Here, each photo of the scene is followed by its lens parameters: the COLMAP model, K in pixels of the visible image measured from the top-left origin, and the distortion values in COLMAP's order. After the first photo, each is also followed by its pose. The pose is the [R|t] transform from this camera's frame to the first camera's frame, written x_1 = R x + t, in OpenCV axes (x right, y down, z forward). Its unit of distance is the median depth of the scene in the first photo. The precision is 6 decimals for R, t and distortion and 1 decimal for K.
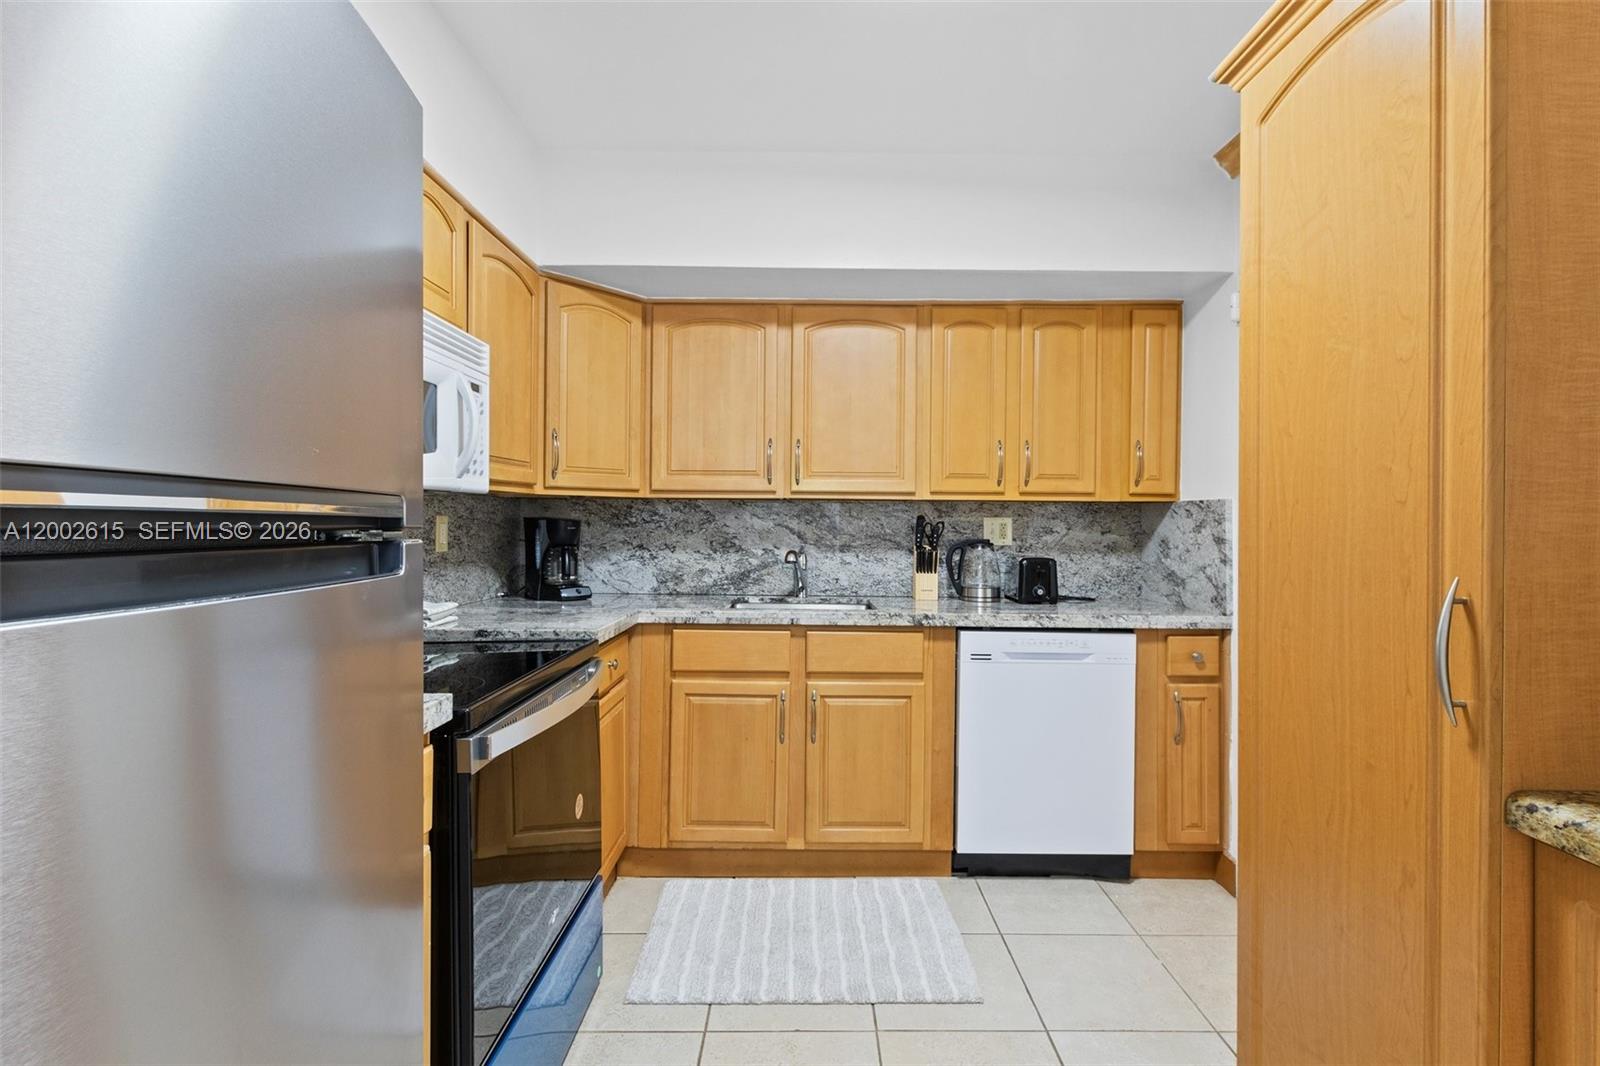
lens RADIAL K [[745.6, 0, 801.3], [0, 745.6, 519.3], [0, 0, 1]] dist [0.001264, -0.000152]
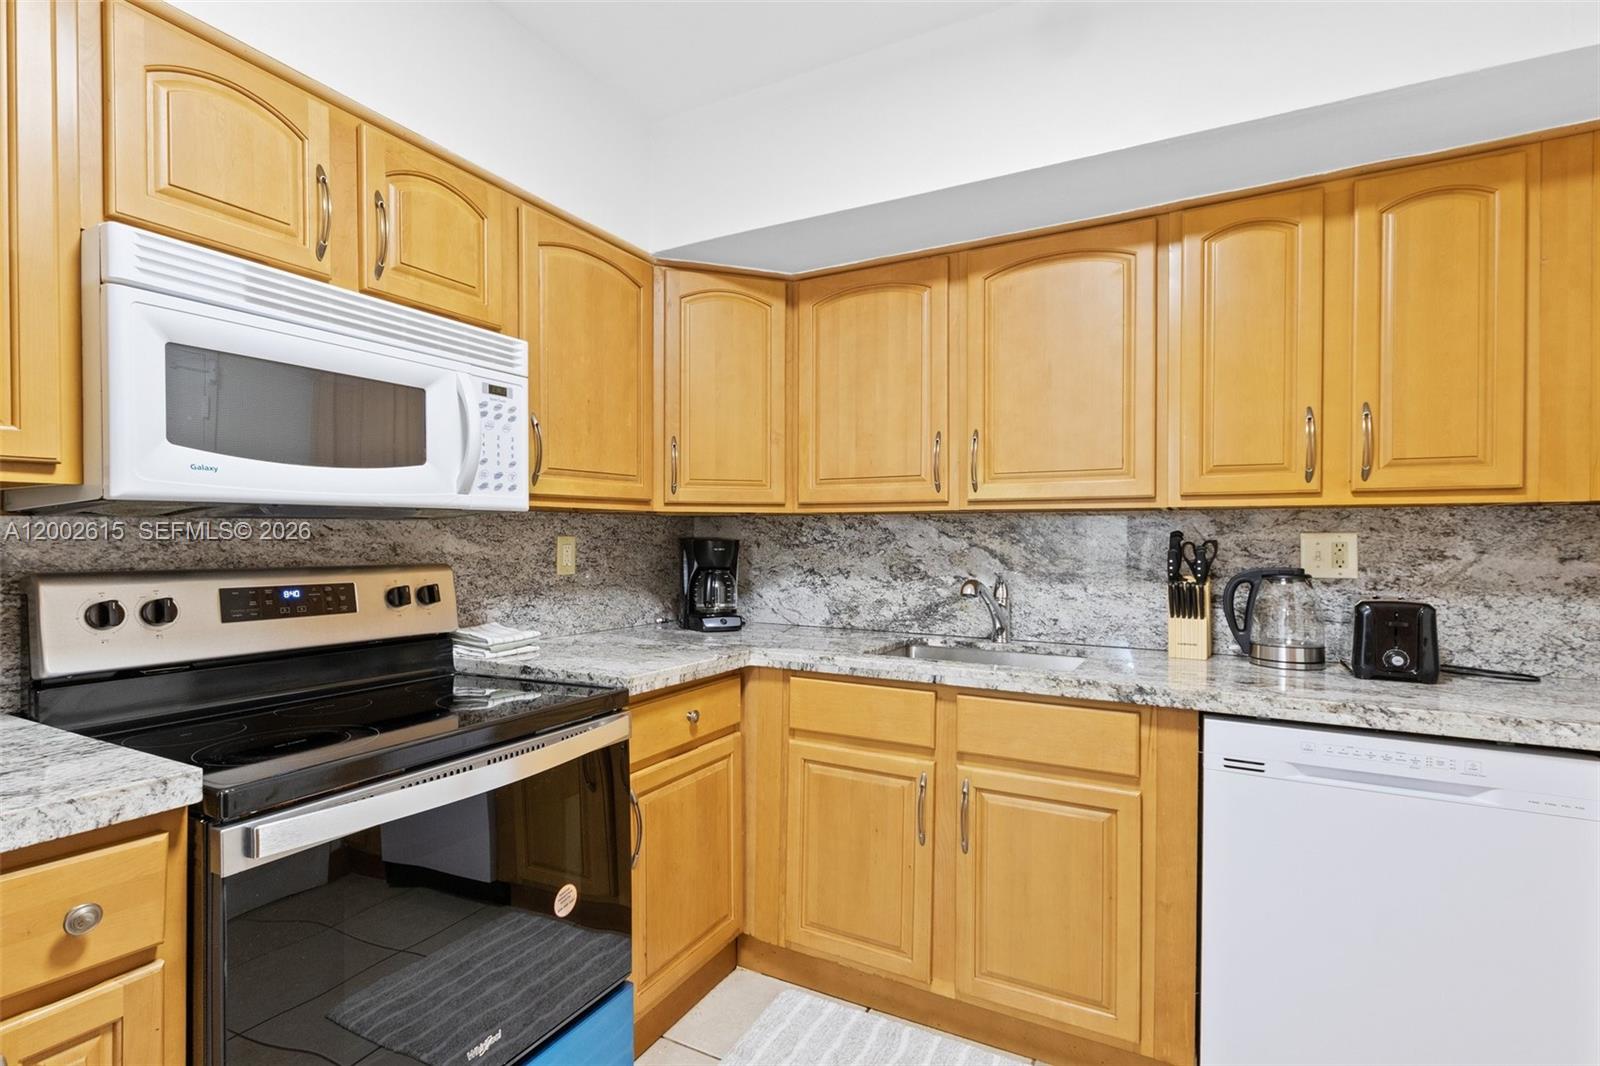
lens RADIAL K [[746.1, 0, 787.7], [0, 746.1, 536.3], [0, 0, 1]] dist [0.003791, 0.000149]
pose [[0.875920, -0.006421, -0.482414, 0.189567], [0.005556, 0.999979, -0.003222, -0.000498], [0.482425, 0.000142, 0.875938, 0.263518]]
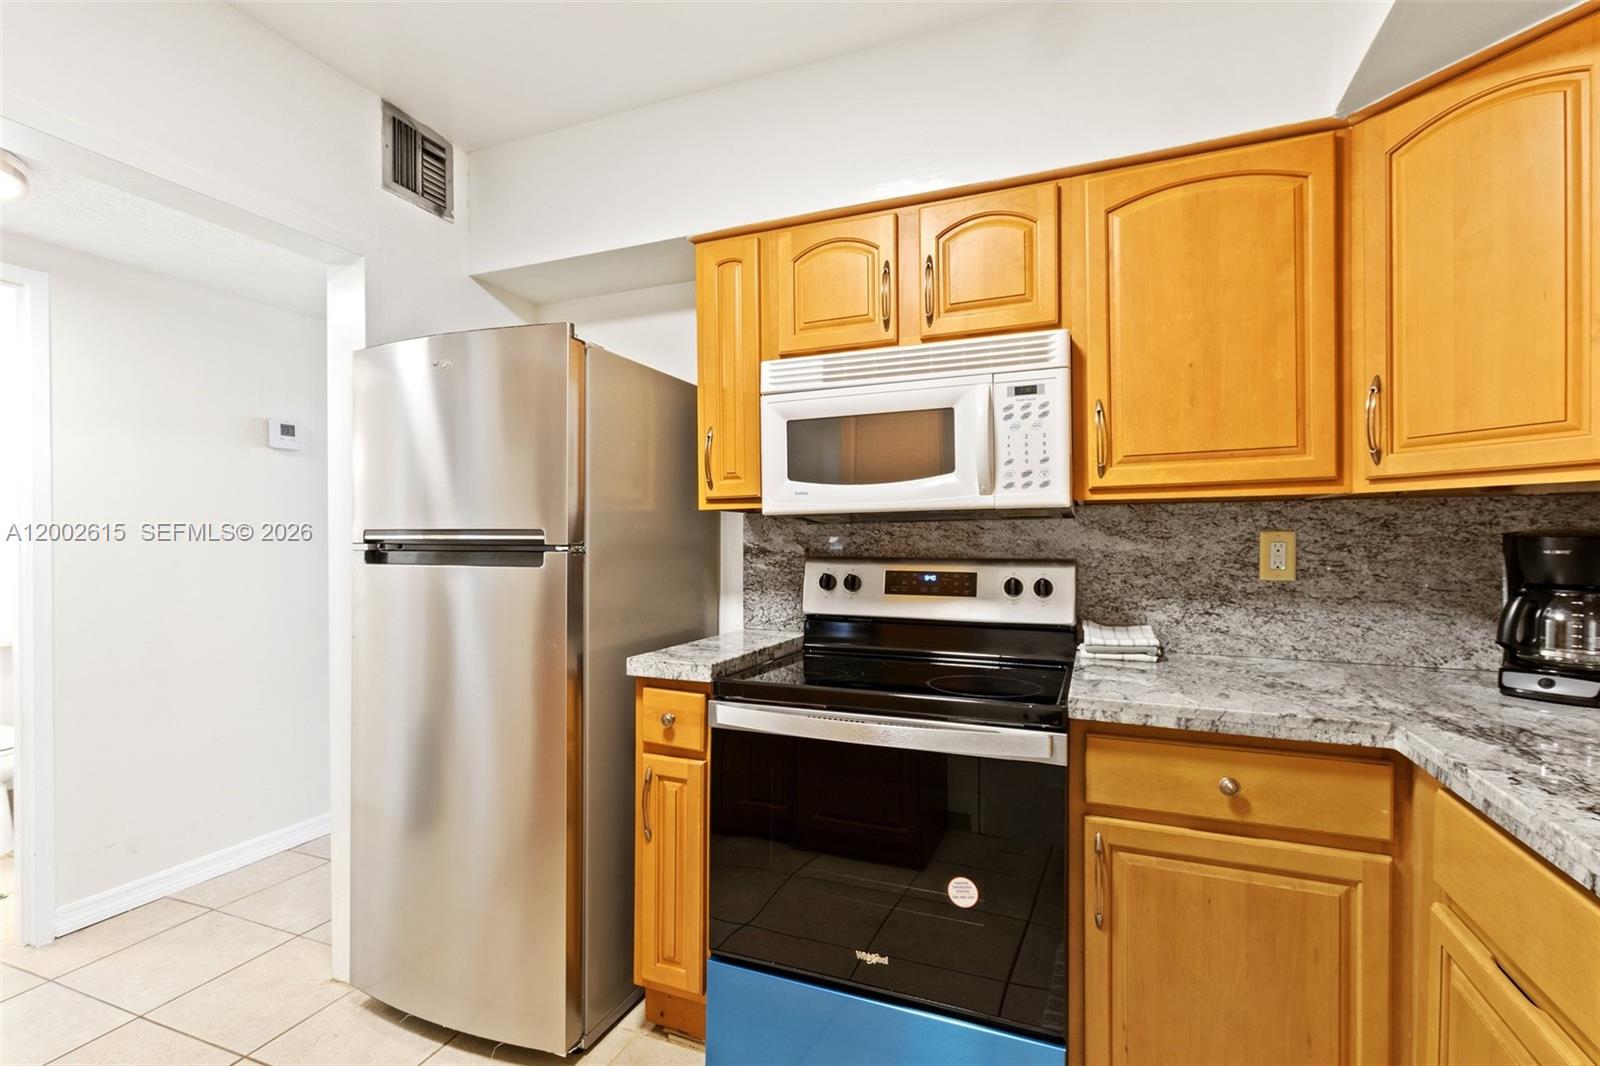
lens RADIAL K [[750.0, 0, 798.4], [0, 750.0, 540.0], [0, 0, 1]] dist [0.001138, 0.000129]
pose [[-0.383169, -0.001360, -0.923677, 0.331716], [0.005386, 0.999979, -0.003707, 0.003043], [0.923663, -0.006396, -0.383153, 0.728043]]
